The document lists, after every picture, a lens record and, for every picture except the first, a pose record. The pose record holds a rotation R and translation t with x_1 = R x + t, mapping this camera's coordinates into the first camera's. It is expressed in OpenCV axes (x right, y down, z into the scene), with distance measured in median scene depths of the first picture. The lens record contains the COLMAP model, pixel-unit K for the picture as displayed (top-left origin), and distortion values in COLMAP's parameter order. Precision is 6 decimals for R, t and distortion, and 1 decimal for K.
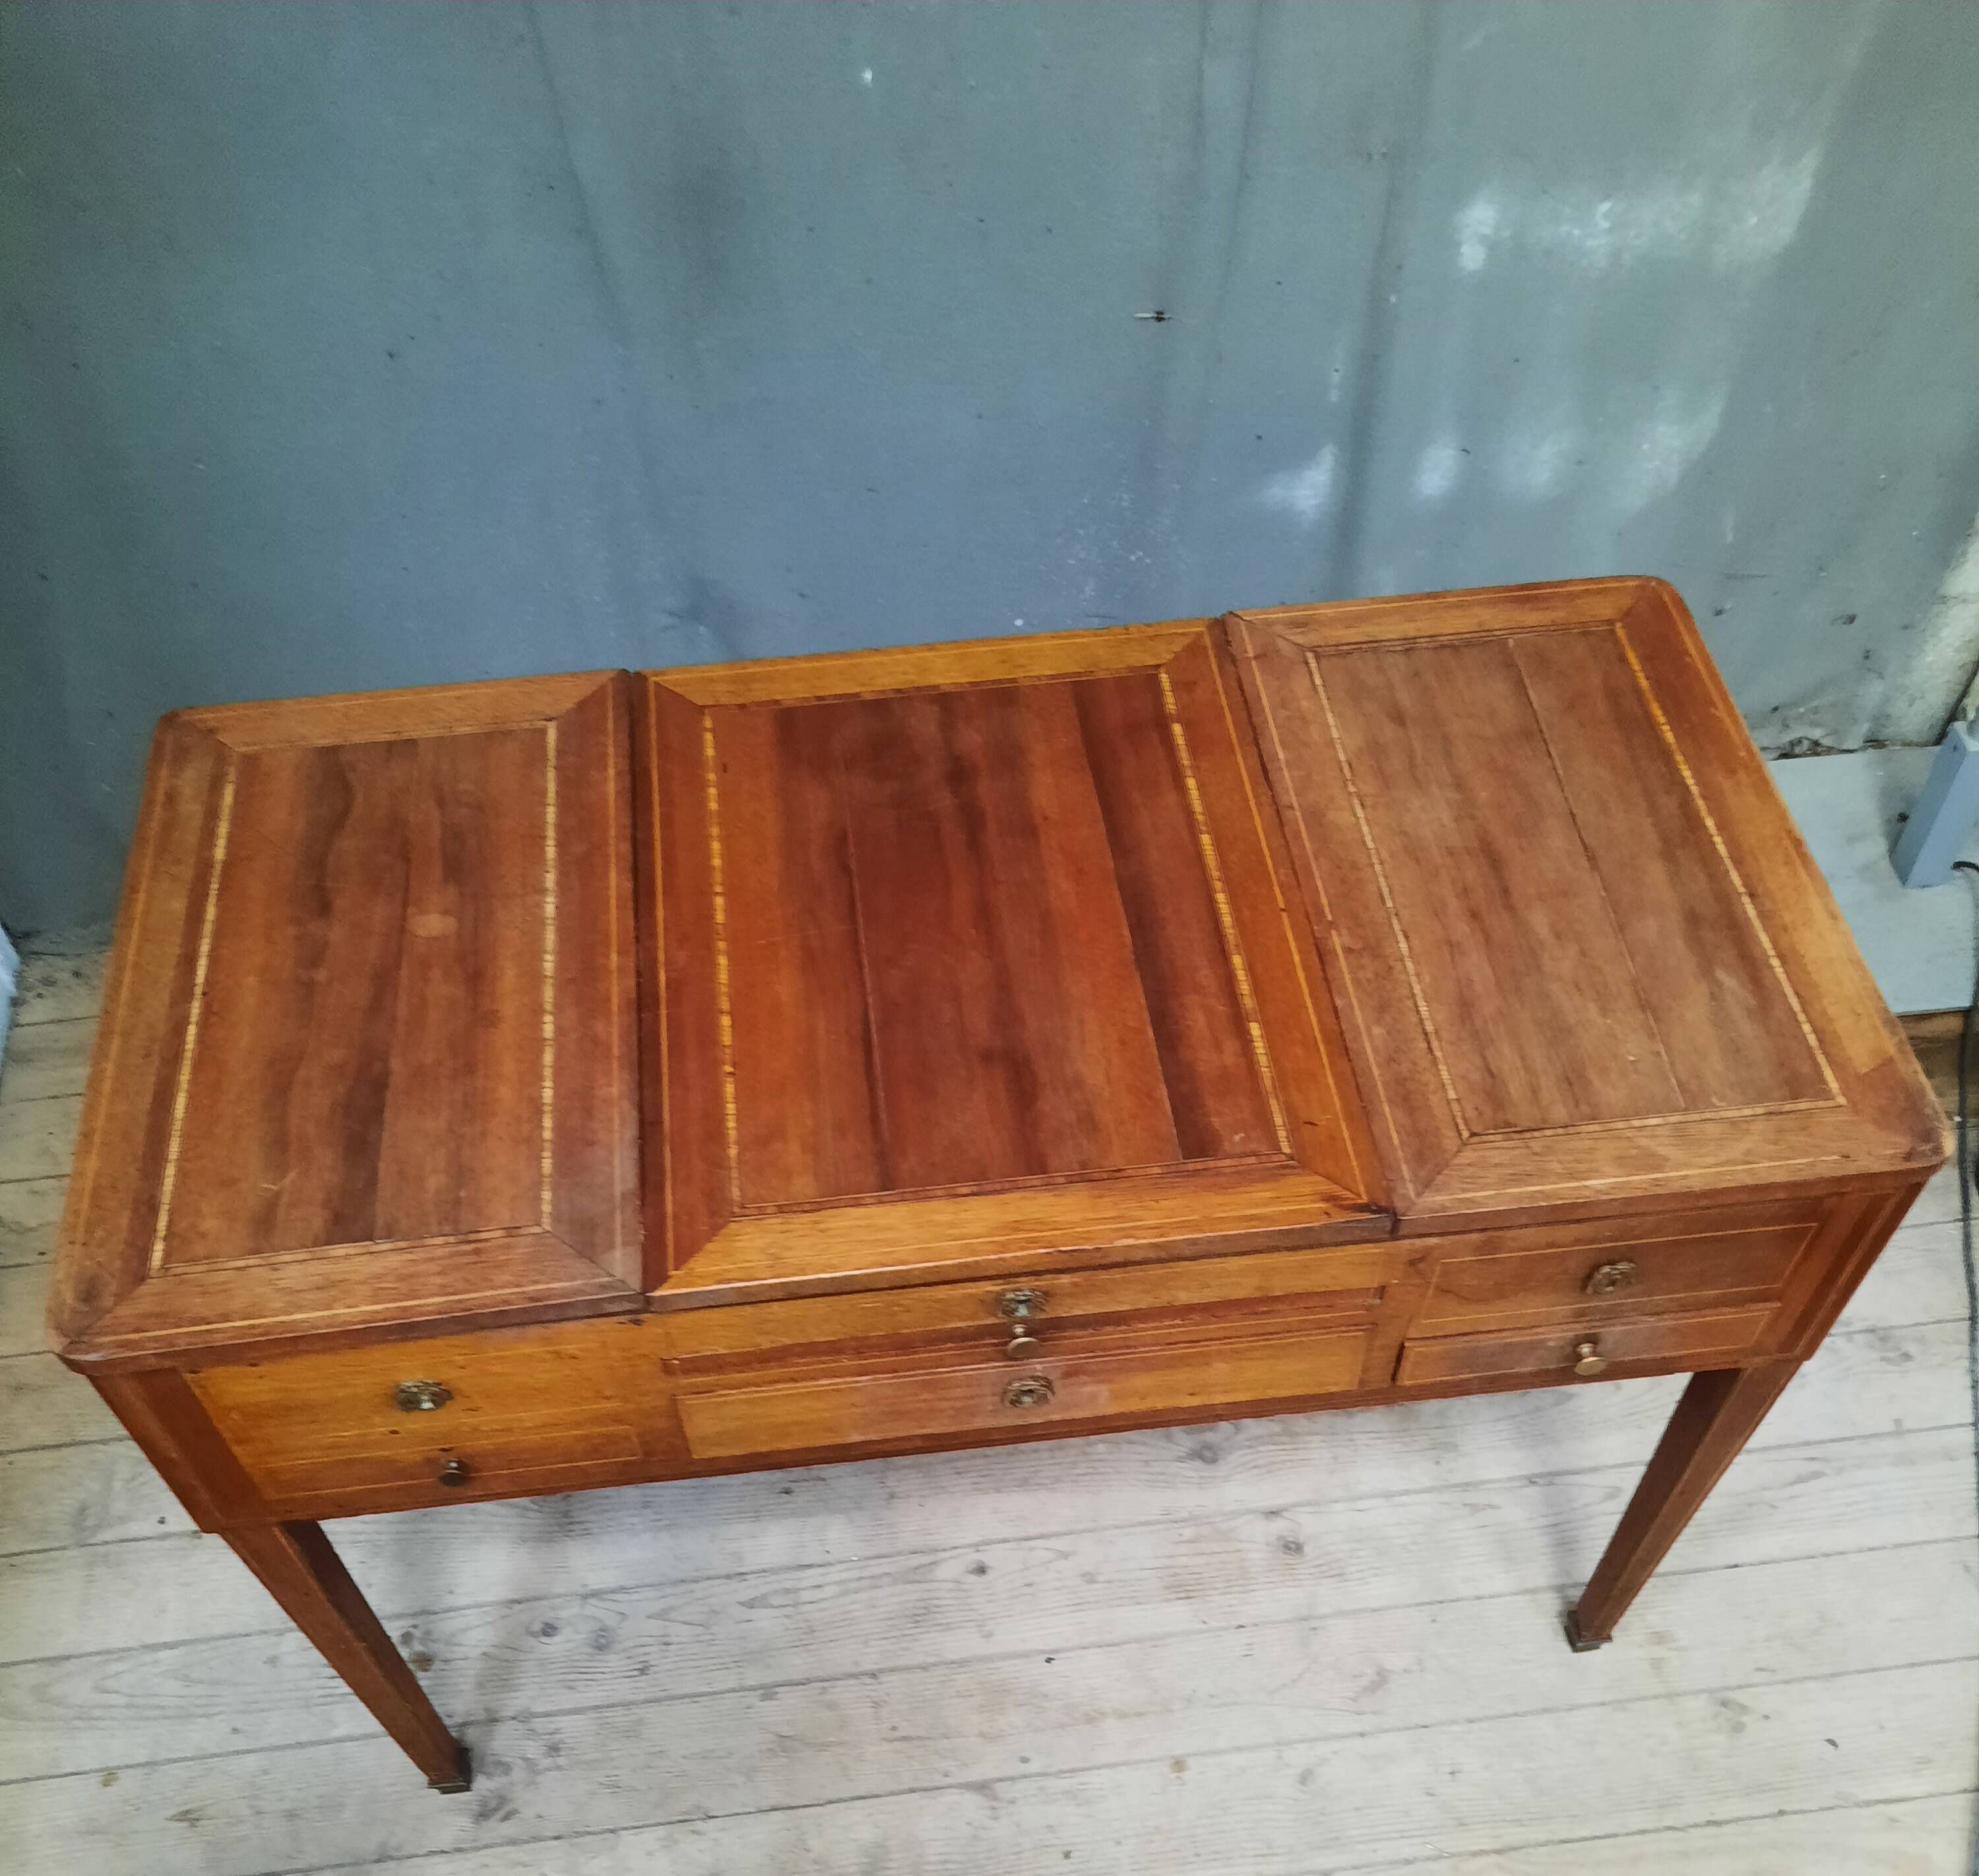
lens RADIAL K [[1938.2, 0, 985.5], [0, 1938.2, 1311.9], [0, 0, 1]] dist [0.019638, 0.000000]
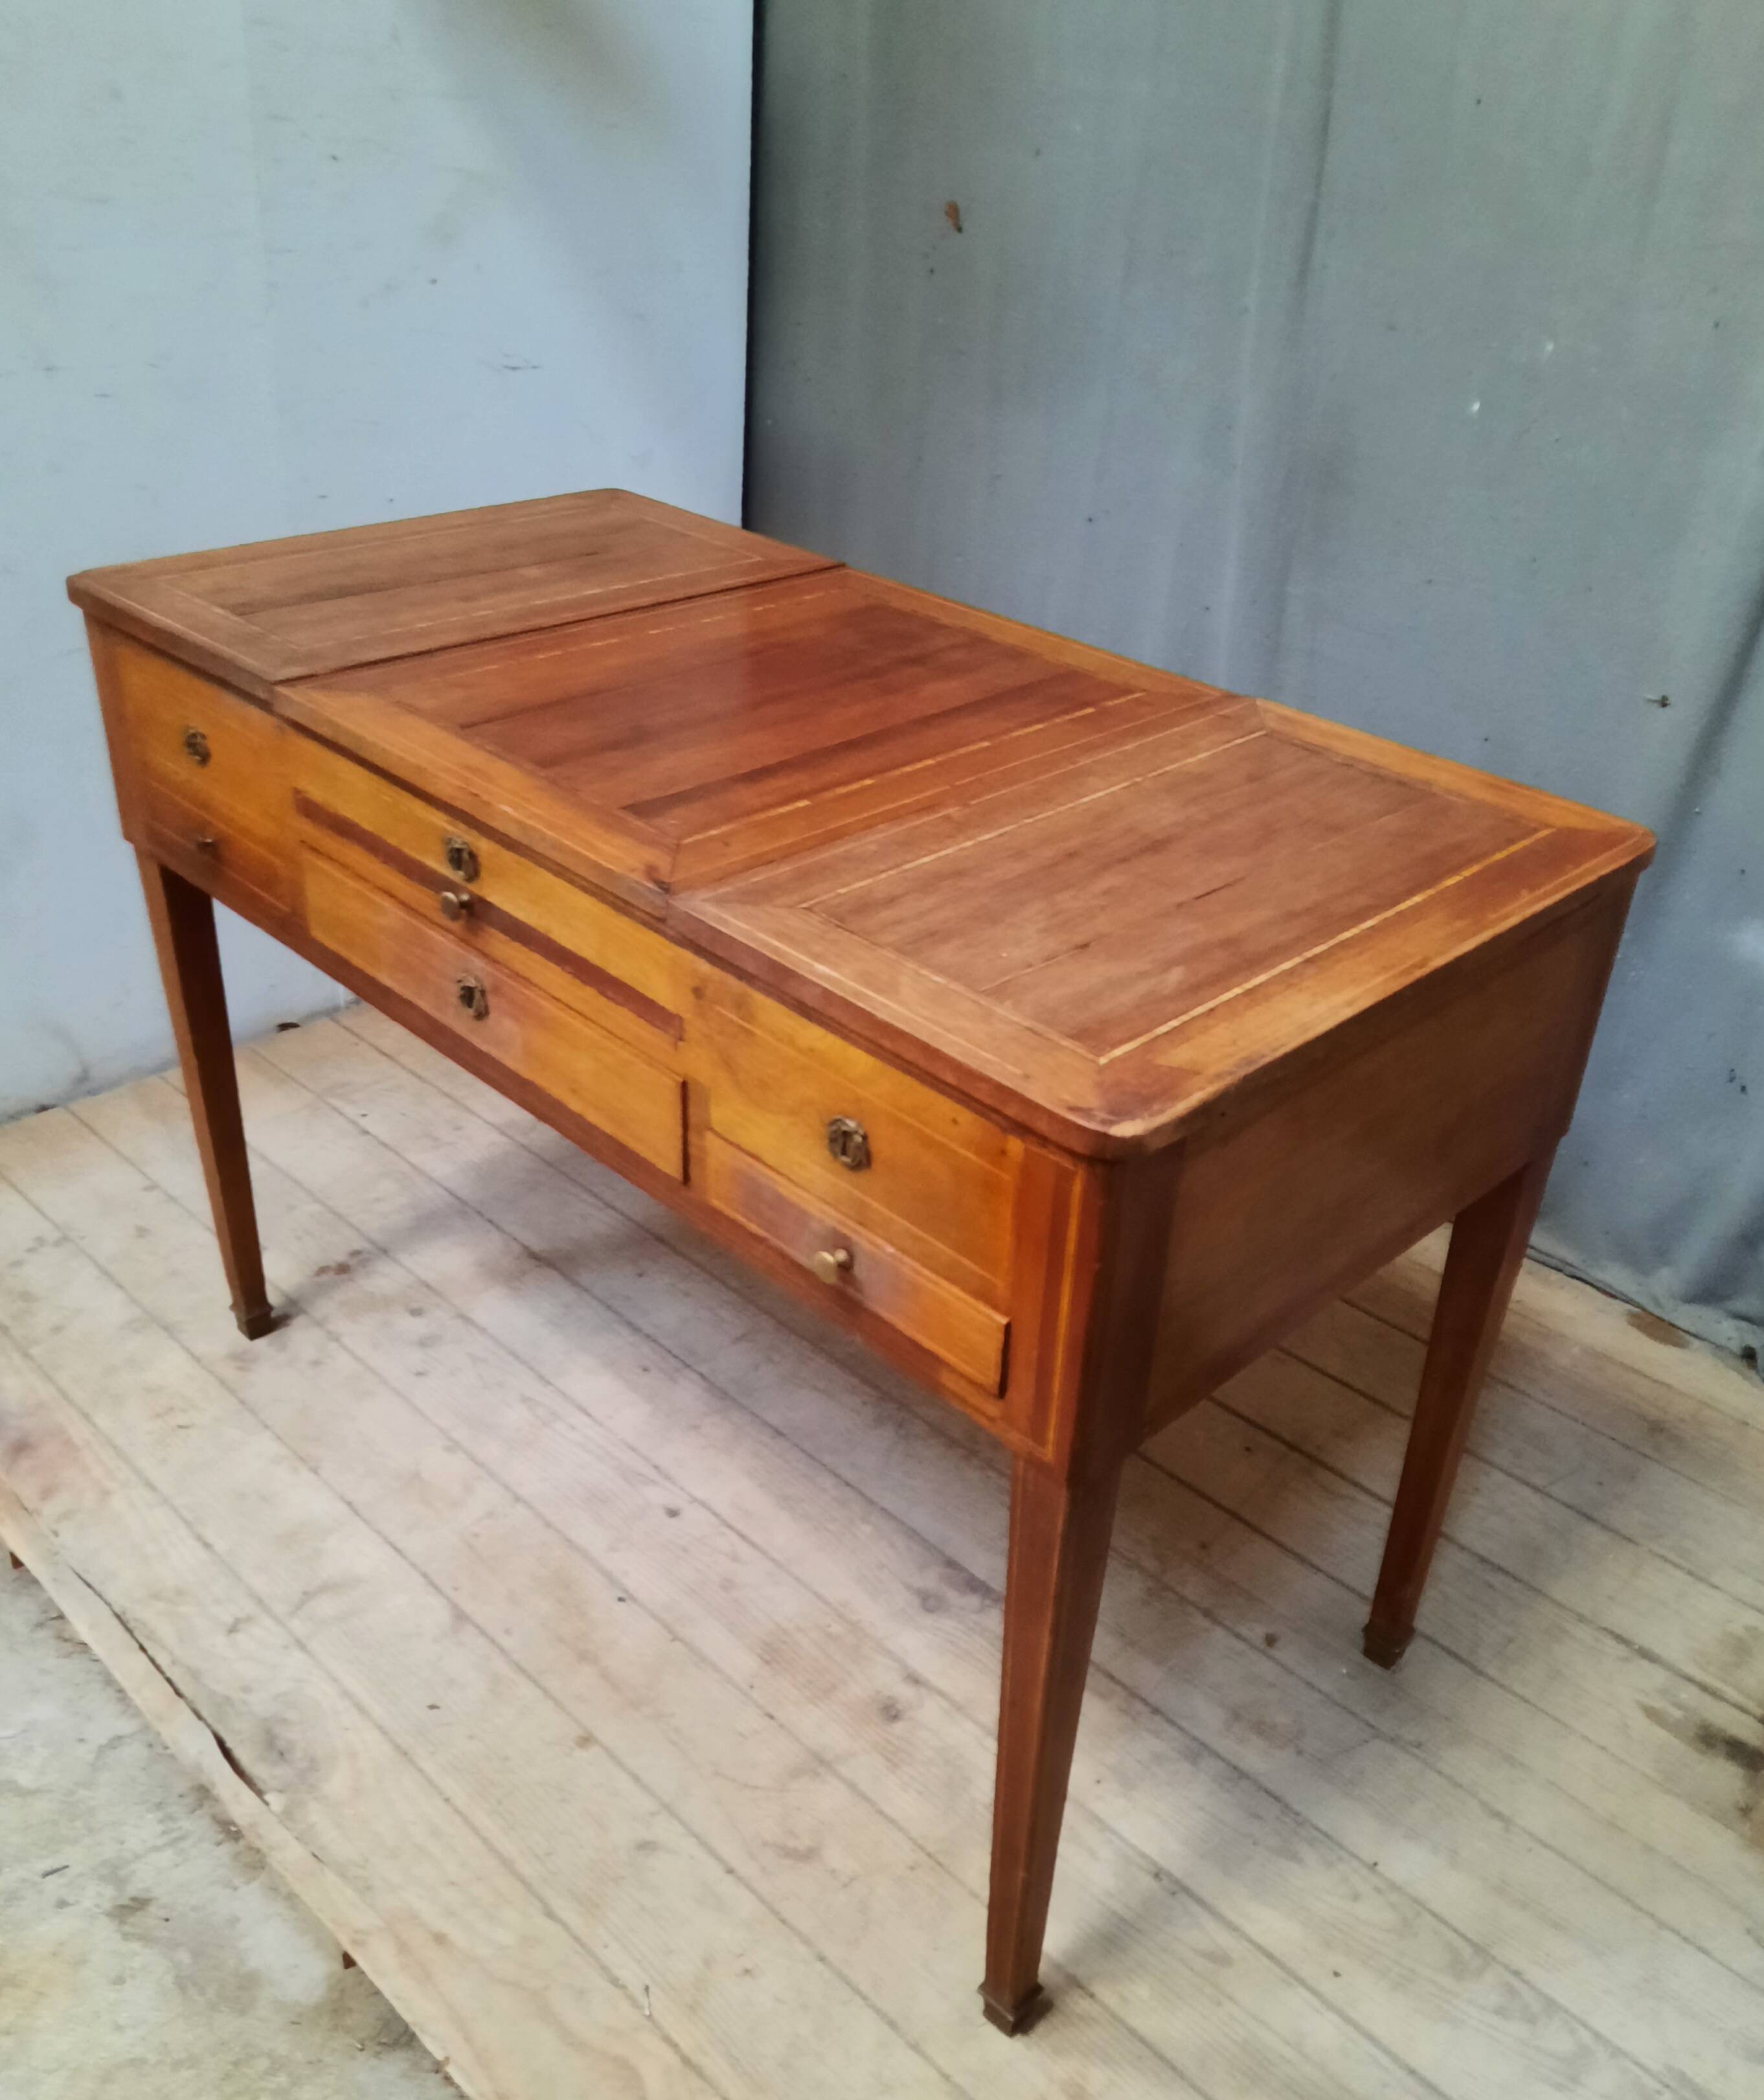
lens RADIAL K [[1872.1, 0, 906.5], [0, 1872.1, 1110.4], [0, 0, 1]] dist [0.037054, -0.009581]
pose [[0.619860, 0.452715, -0.640955, 0.615852], [-0.682465, 0.714168, -0.155578, 0.060202], [0.387318, 0.533866, 0.751646, 0.252944]]
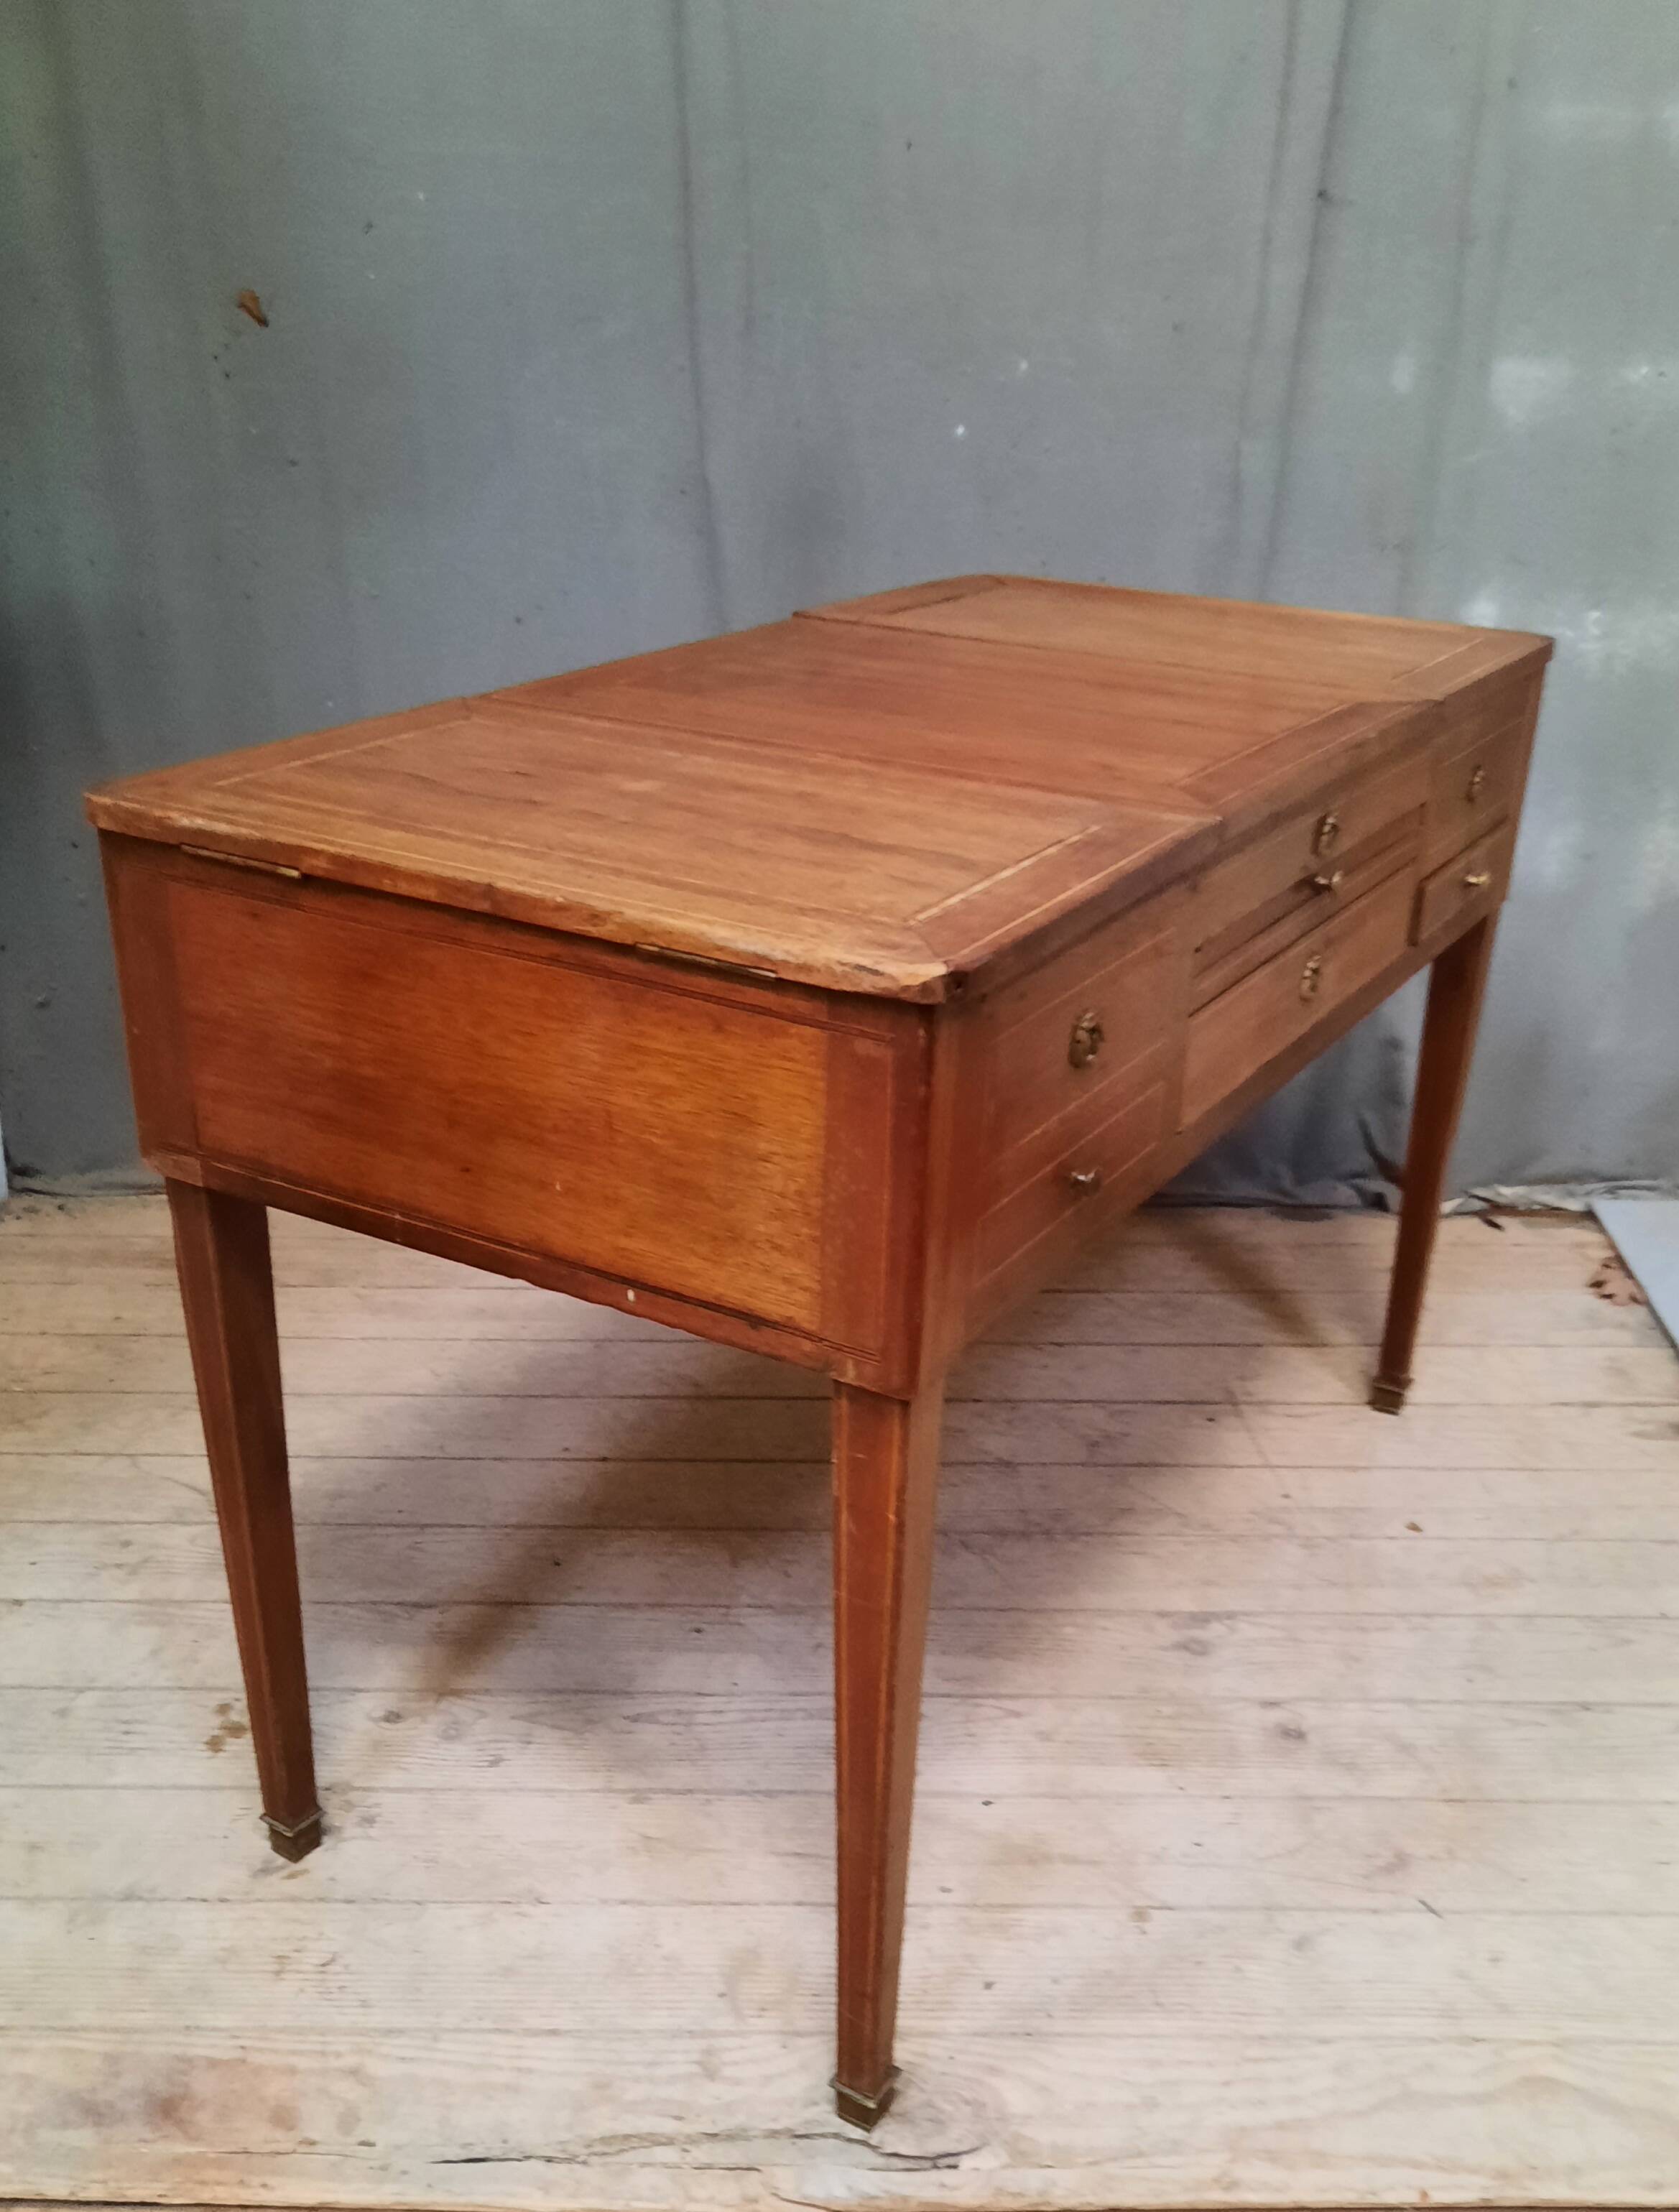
lens RADIAL K [[2116.2, 0, 898.0], [0, 2116.2, 1231.1], [0, 0, 1]] dist [0.032716, 0.000000]
pose [[0.993356, 0.092291, -0.068743, 0.035854], [-0.114370, 0.857956, -0.500830, 0.439286], [0.012756, 0.505364, 0.862812, 0.116388]]
